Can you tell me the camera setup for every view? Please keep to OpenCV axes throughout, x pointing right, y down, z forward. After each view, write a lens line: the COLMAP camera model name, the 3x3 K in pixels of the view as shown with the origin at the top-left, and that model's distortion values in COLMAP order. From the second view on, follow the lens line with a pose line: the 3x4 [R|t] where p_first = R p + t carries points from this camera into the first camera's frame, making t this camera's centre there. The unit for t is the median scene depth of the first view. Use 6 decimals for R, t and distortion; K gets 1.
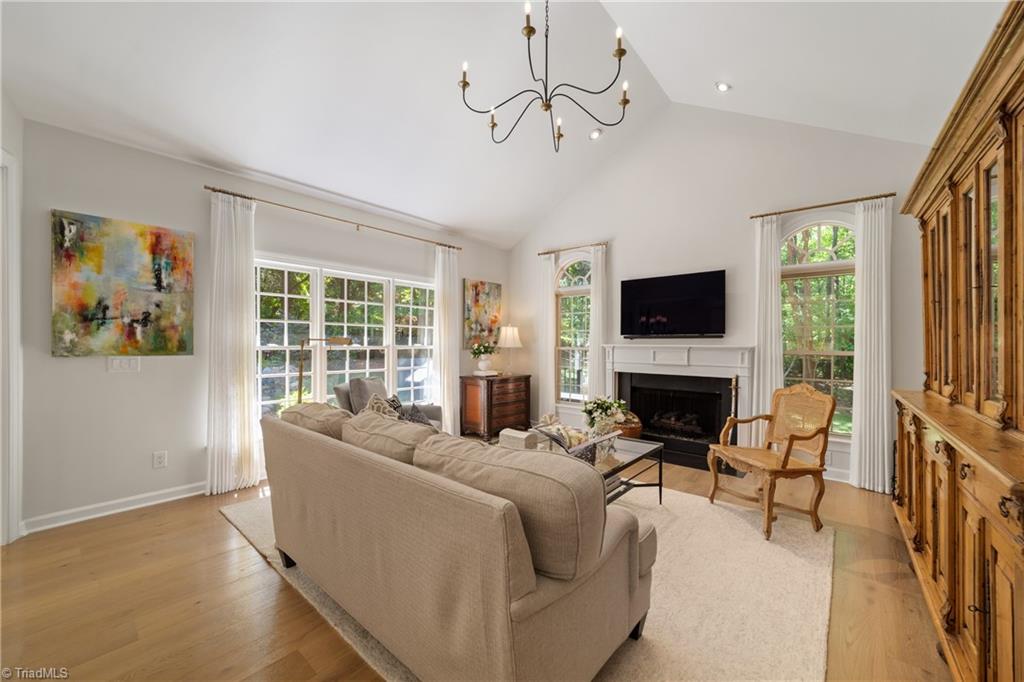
lens RADIAL K [[395.0, 0, 518.6], [0, 395.0, 344.9], [0, 0, 1]] dist [-0.014529, 0.006155]
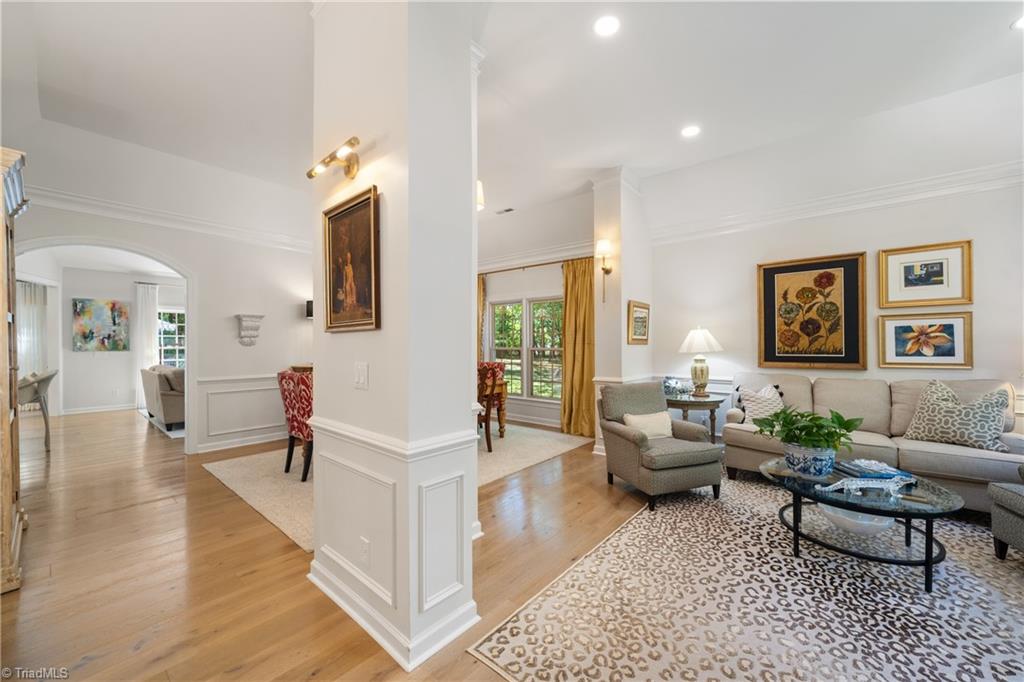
lens RADIAL K [[395.0, 0, 518.6], [0, 395.0, 344.9], [0, 0, 1]] dist [-0.014529, 0.006155]
pose [[0.999942, -0.010348, 0.002985, 1.079982], [0.010360, 0.999939, -0.003913, 0.014988], [-0.002944, 0.003944, 0.999988, -0.985031]]
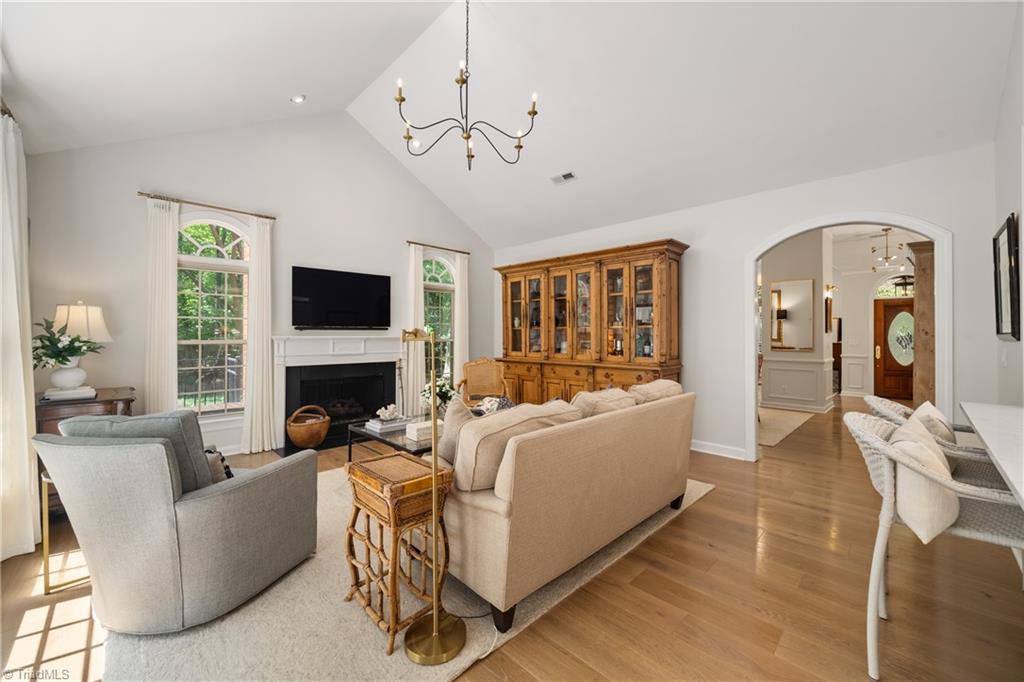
lens RADIAL K [[398.0, 0, 518.0], [0, 398.0, 331.2], [0, 0, 1]] dist [-0.009266, 0.000293]
pose [[0.092060, 0.003600, 0.995747, -0.633152], [0.003340, 0.999987, -0.003924, -0.006911], [-0.995748, 0.003688, 0.092047, 0.420653]]
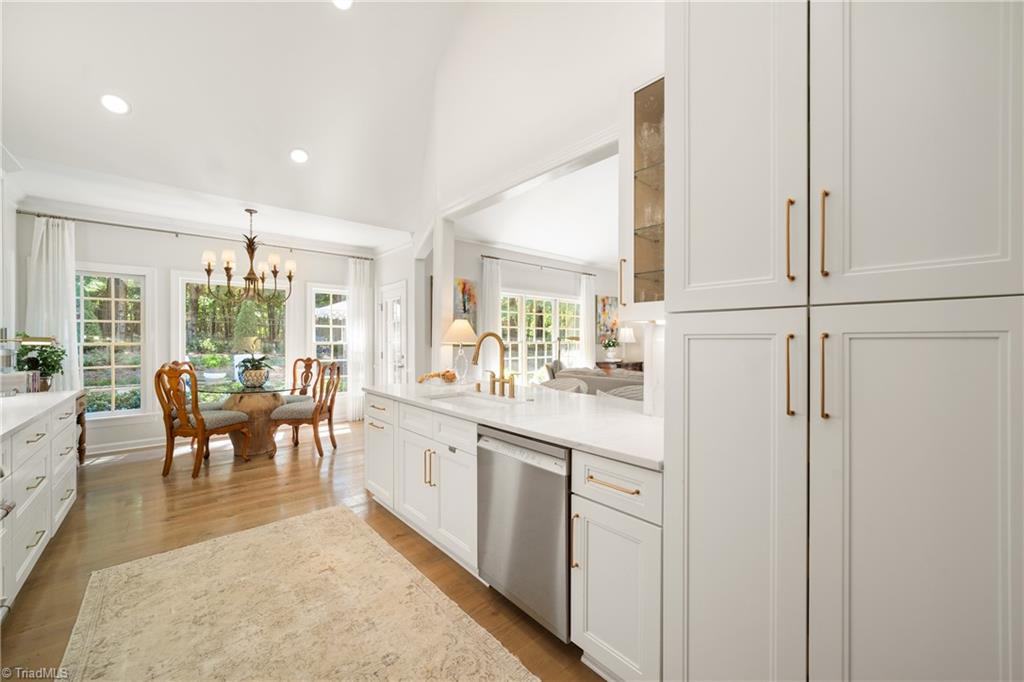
lens RADIAL K [[391.6, 0, 519.4], [0, 391.6, 339.8], [0, 0, 1]] dist [-0.011642, 0.000290]
pose [[0.989320, -0.004131, -0.145700, -0.244861], [0.003565, 0.999985, -0.004146, 0.001595], [0.145715, 0.003582, 0.989320, -0.544341]]
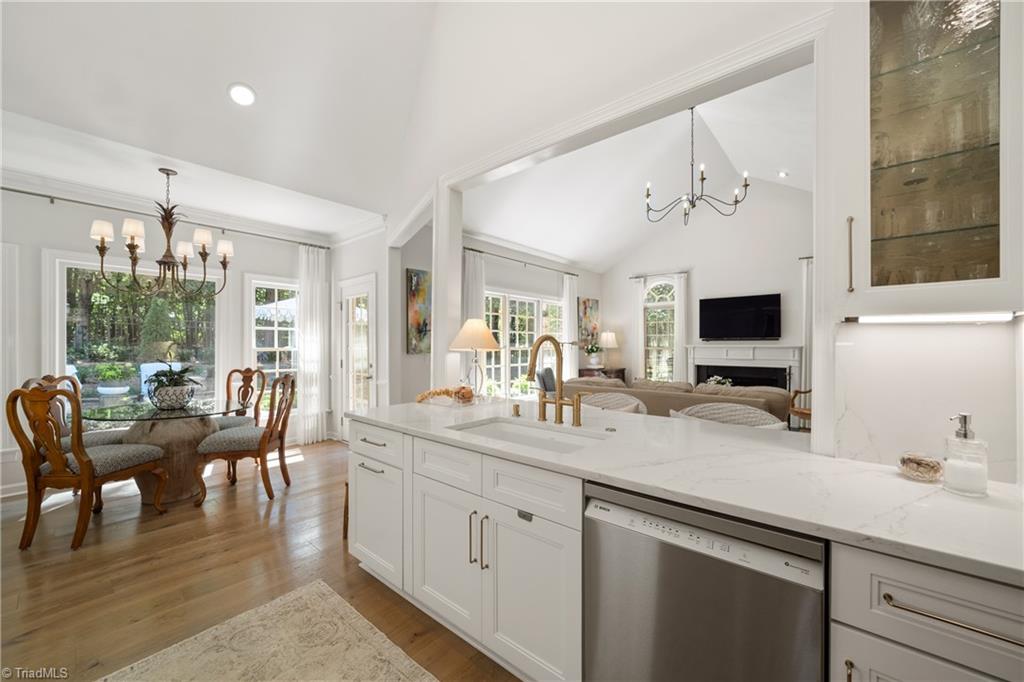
lens RADIAL K [[392.2, 0, 519.6], [0, 392.2, 343.7], [0, 0, 1]] dist [-0.011061, 0.002511]
pose [[0.999974, -0.004817, -0.005442, -0.388075], [0.004782, 0.999968, -0.006444, -0.000331], [0.005473, 0.006417, 0.999964, -0.402661]]
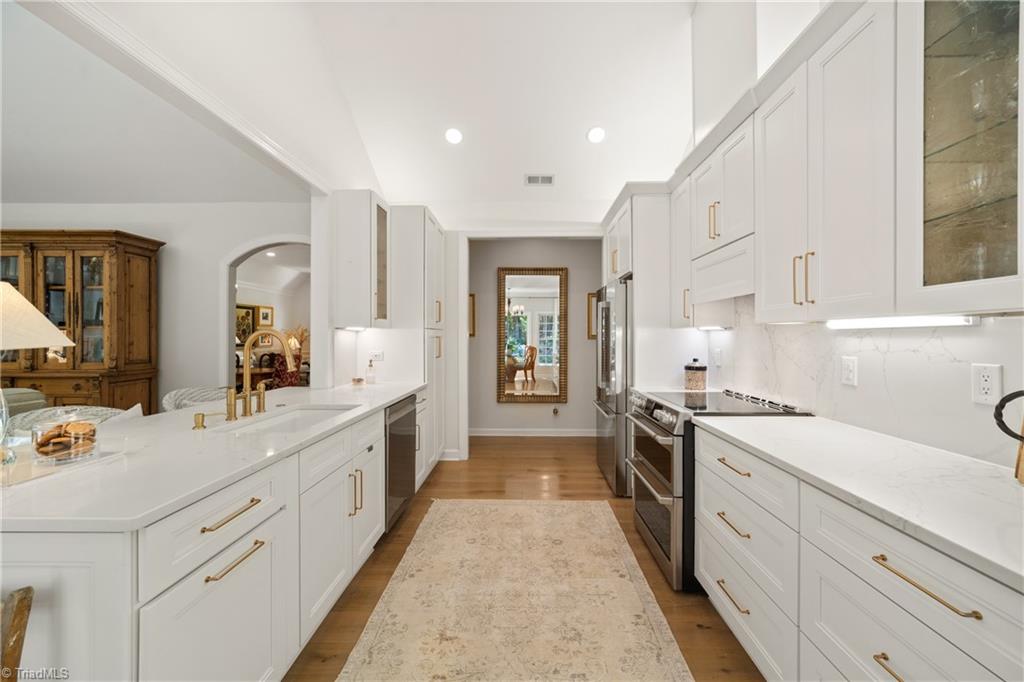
lens RADIAL K [[395.5, 0, 519.3], [0, 395.5, 336.5], [0, 0, 1]] dist [-0.012996, 0.004176]
pose [[-0.626324, -0.003567, 0.779555, -0.842605], [-0.000191, 0.999990, 0.004422, -0.005556], [-0.779563, 0.002621, -0.626319, 0.035662]]
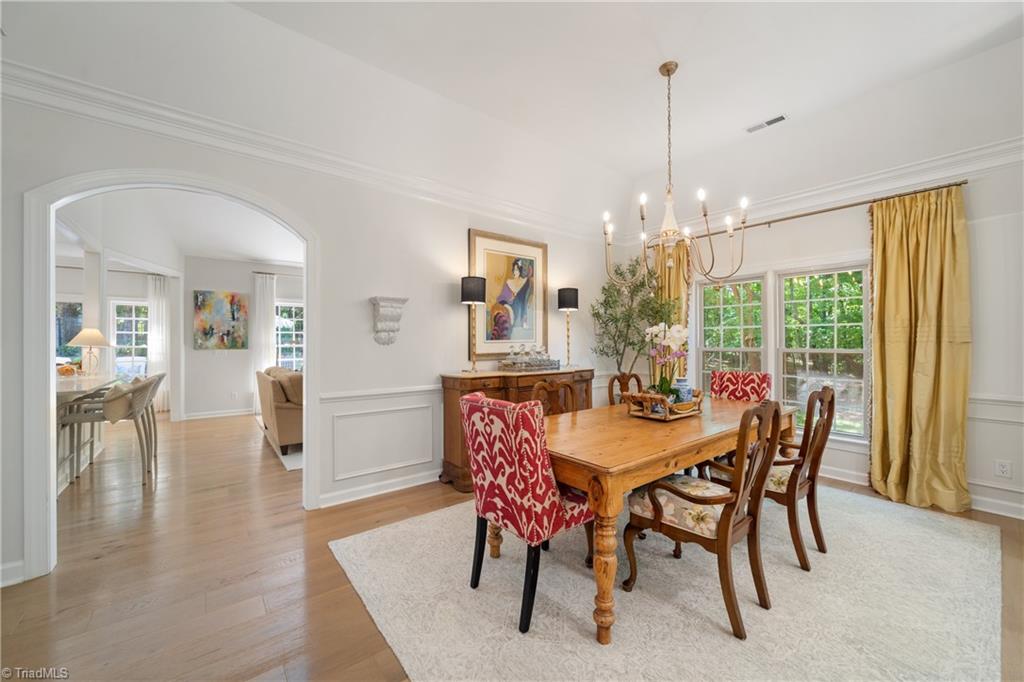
lens RADIAL K [[392.2, 0, 519.6], [0, 392.2, 343.7], [0, 0, 1]] dist [-0.011061, 0.002511]
pose [[0.981354, -0.007119, -0.192077, 0.727613], [0.006495, 0.999971, -0.003878, 0.008819], [0.192099, 0.002558, 0.981372, -0.571397]]
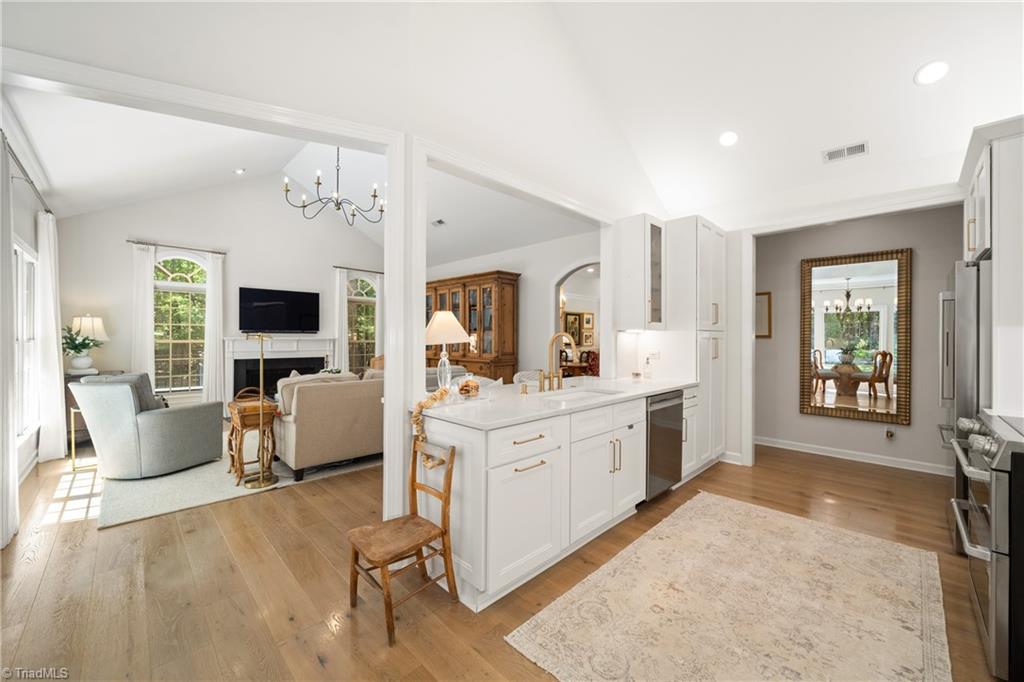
lens RADIAL K [[394.4, 0, 518.2], [0, 394.4, 337.5], [0, 0, 1]] dist [-0.009462, 0.000124]
pose [[0.089200, -0.003488, 0.996008, -0.962866], [-0.000058, 0.999994, 0.003507, -0.005493], [-0.996014, -0.000371, 0.089199, -0.003188]]
